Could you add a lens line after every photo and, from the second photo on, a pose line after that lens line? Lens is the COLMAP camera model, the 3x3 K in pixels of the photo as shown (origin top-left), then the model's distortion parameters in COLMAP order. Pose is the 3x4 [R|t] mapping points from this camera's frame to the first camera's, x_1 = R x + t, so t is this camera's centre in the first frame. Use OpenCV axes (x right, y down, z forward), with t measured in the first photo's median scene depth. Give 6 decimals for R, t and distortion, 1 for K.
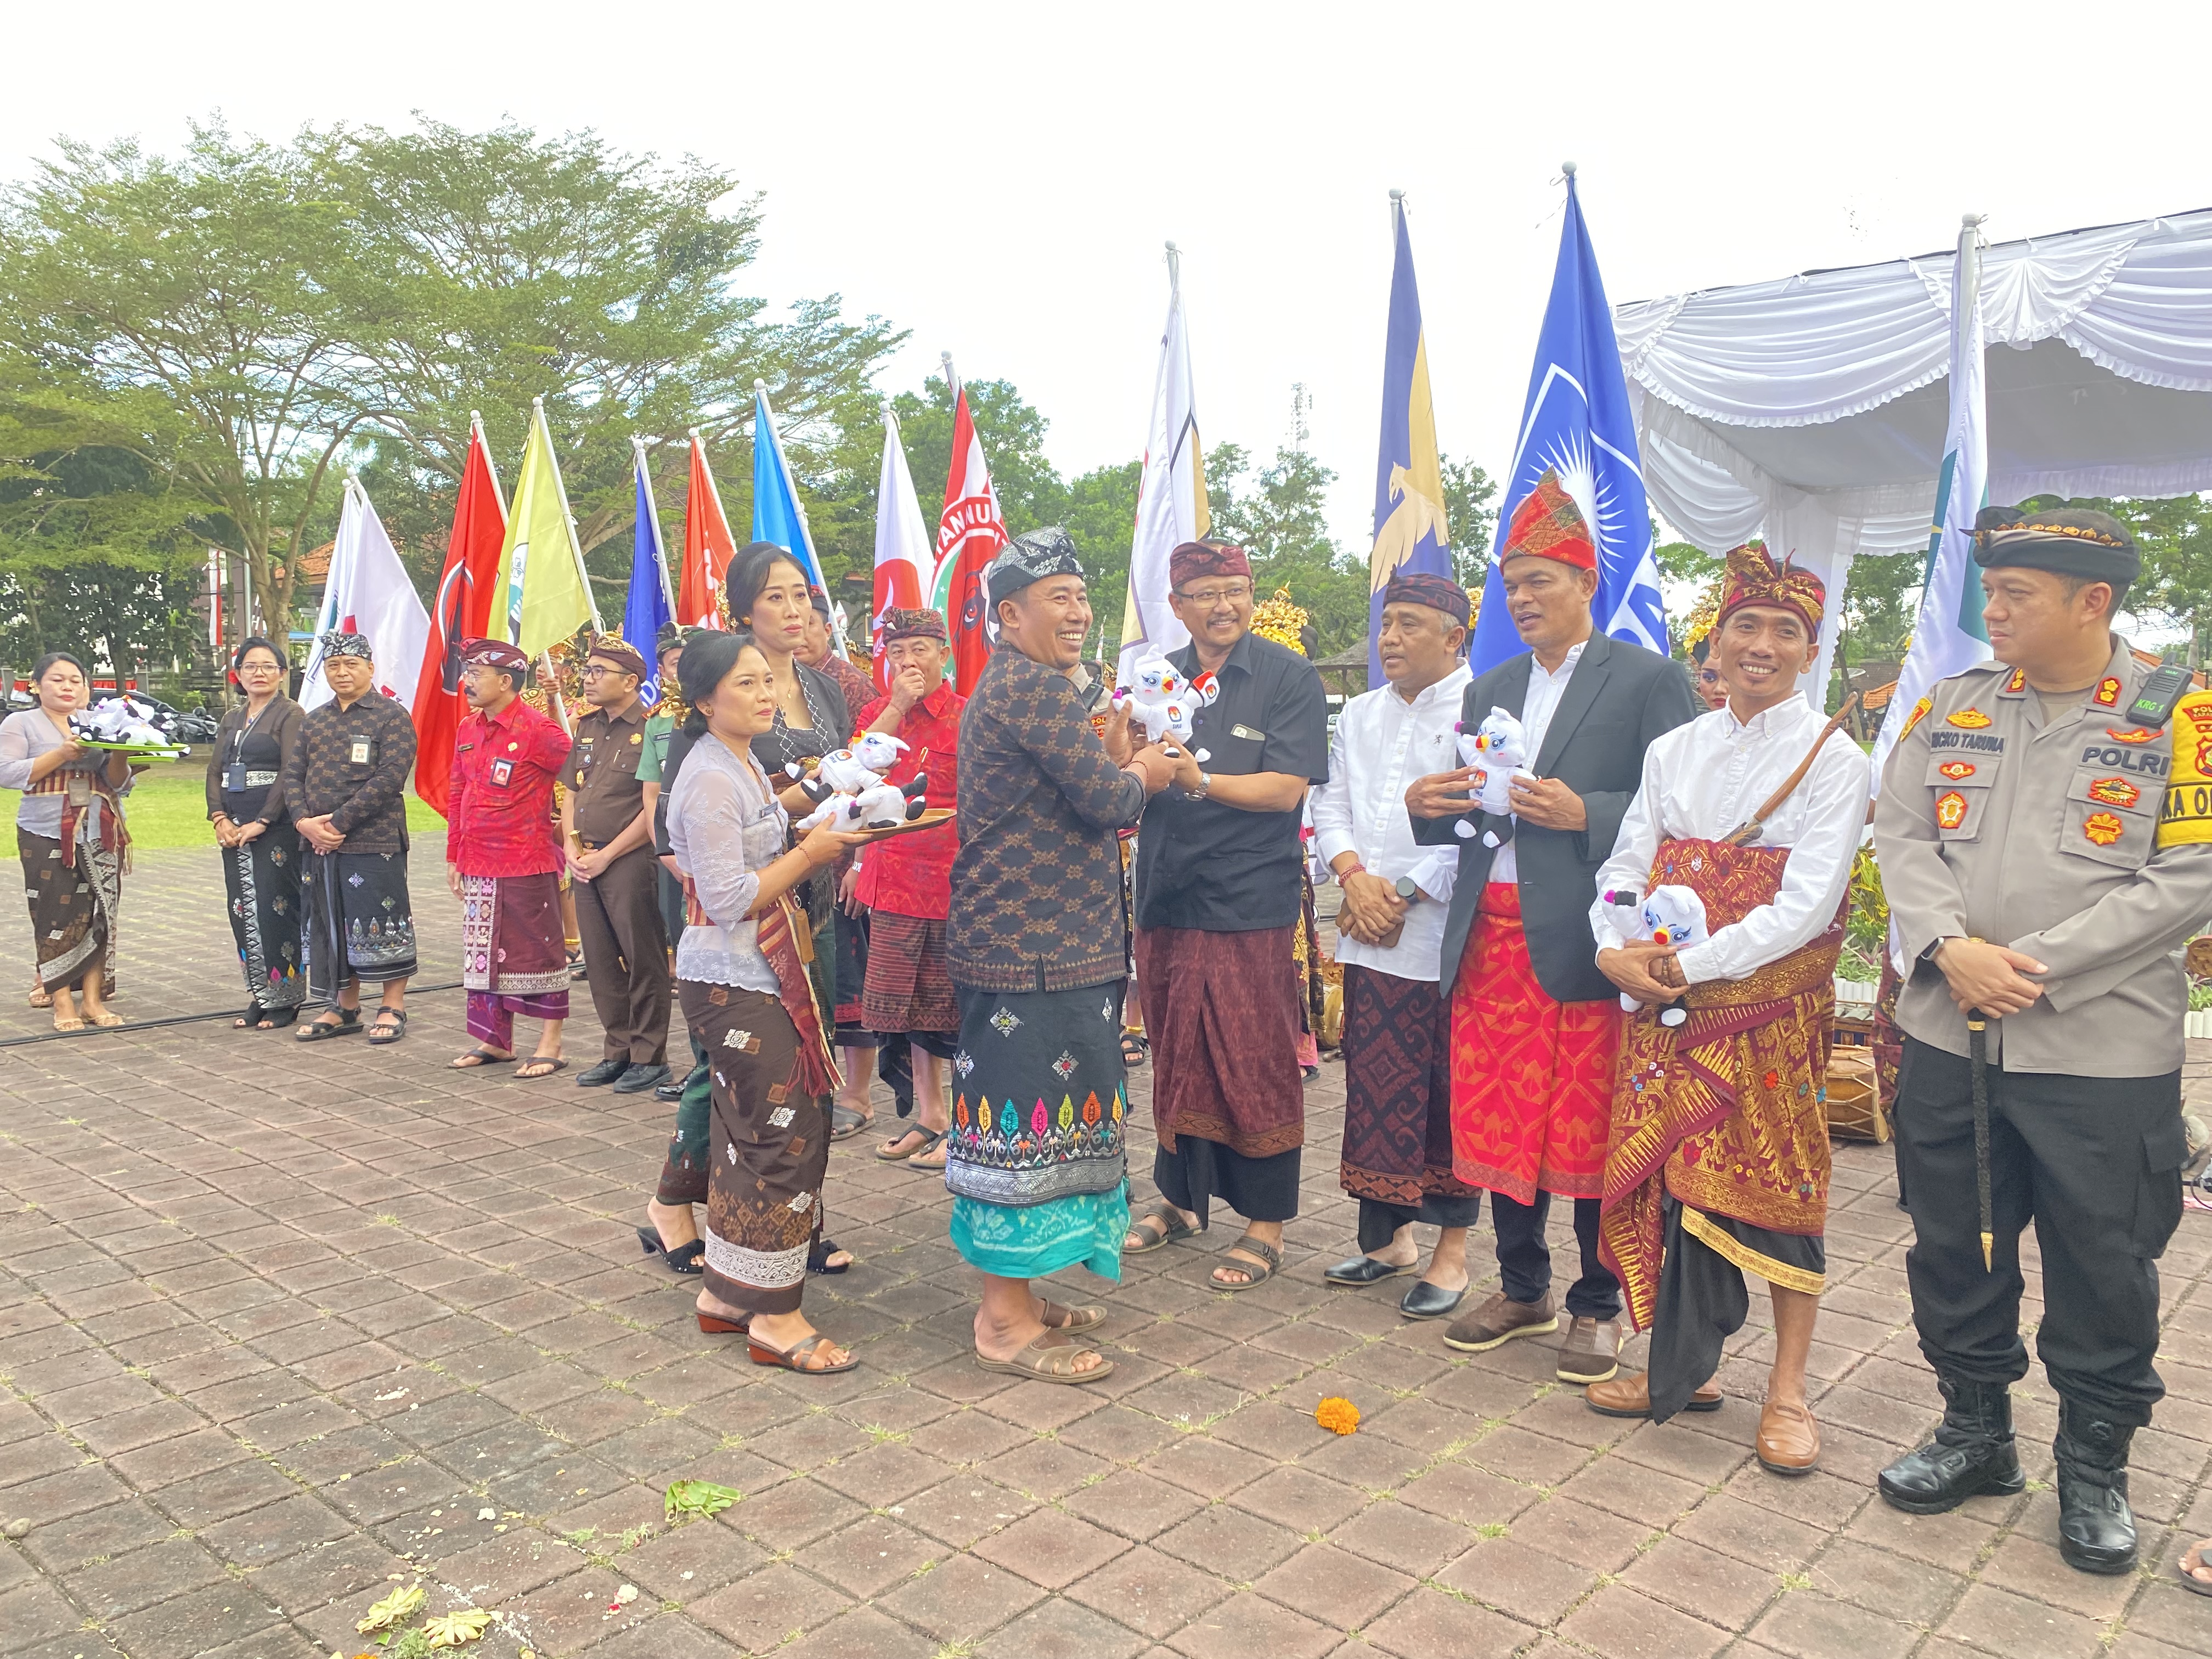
lens RADIAL K [[1659.4, 0, 1093.9], [0, 1659.4, 839.1], [0, 0, 1]] dist [0.022488, -0.020615]
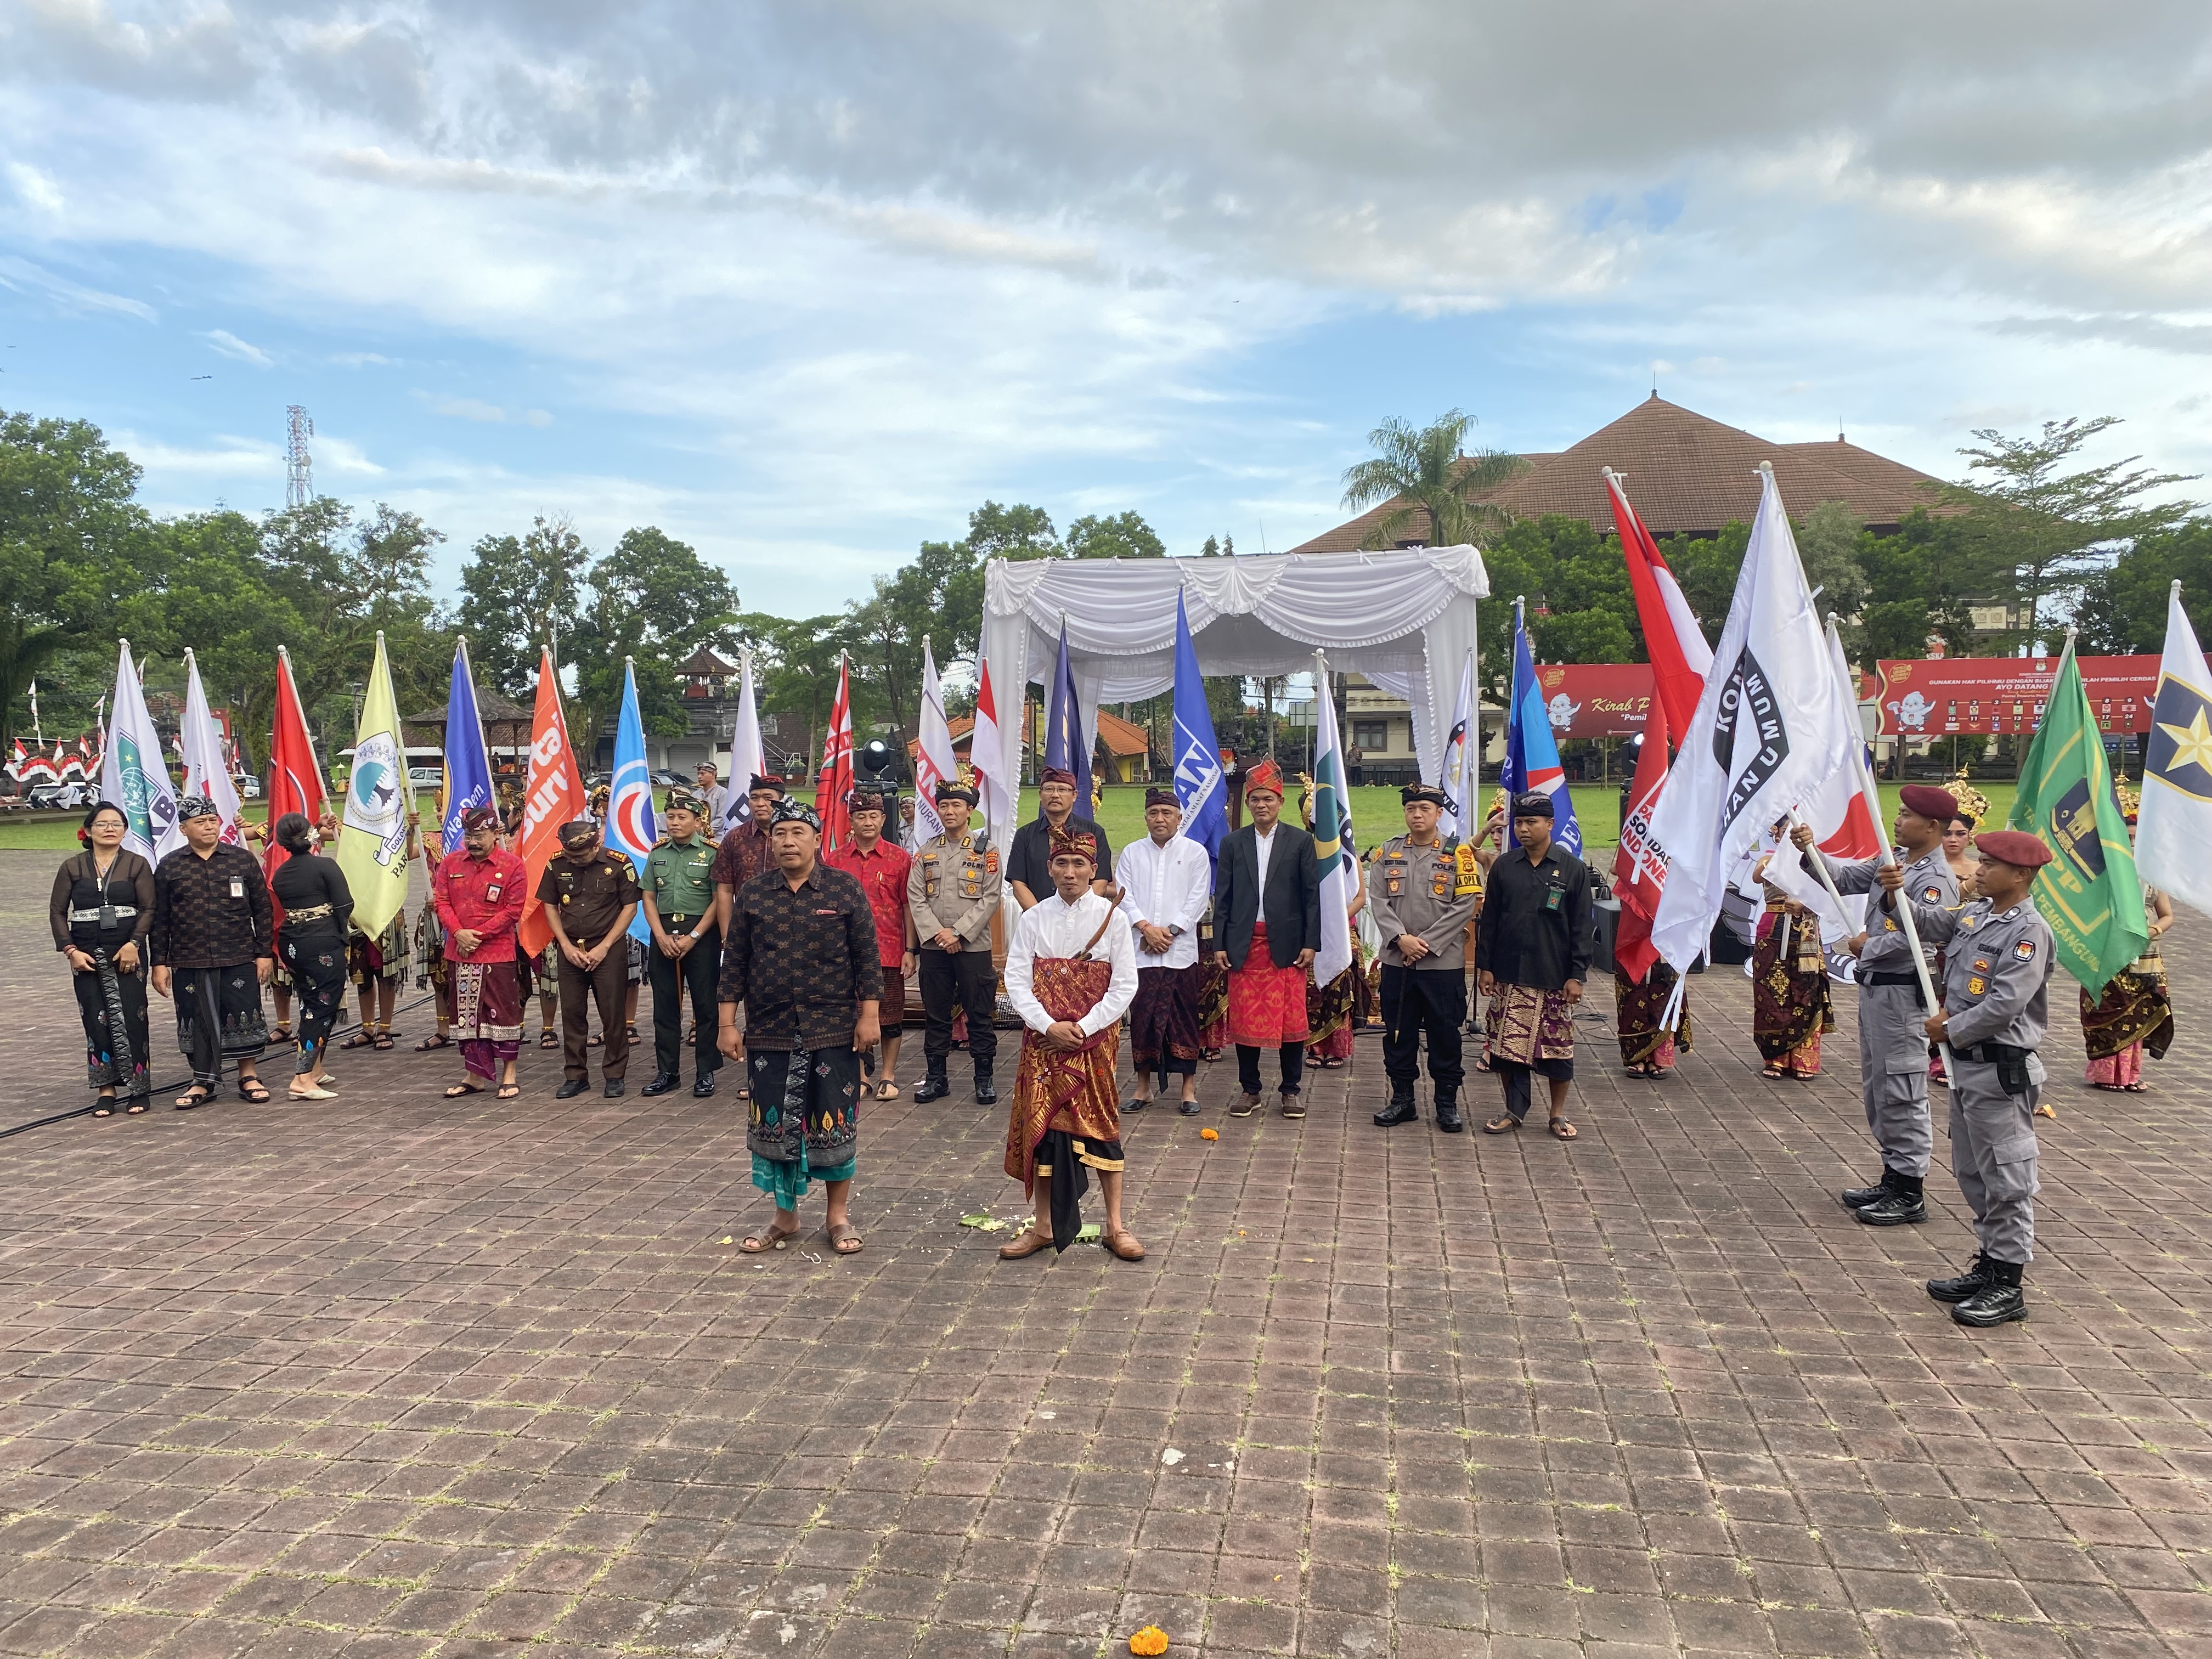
lens RADIAL K [[1659.4, 0, 1089.9], [0, 1659.4, 829.4], [0, 0, 1]] dist [0.022488, -0.020615]
pose [[0.840805, -0.035599, 0.540166, -1.135984], [0.051885, 0.998541, -0.014955, -0.076601], [-0.538845, 0.040601, 0.841426, -0.877870]]
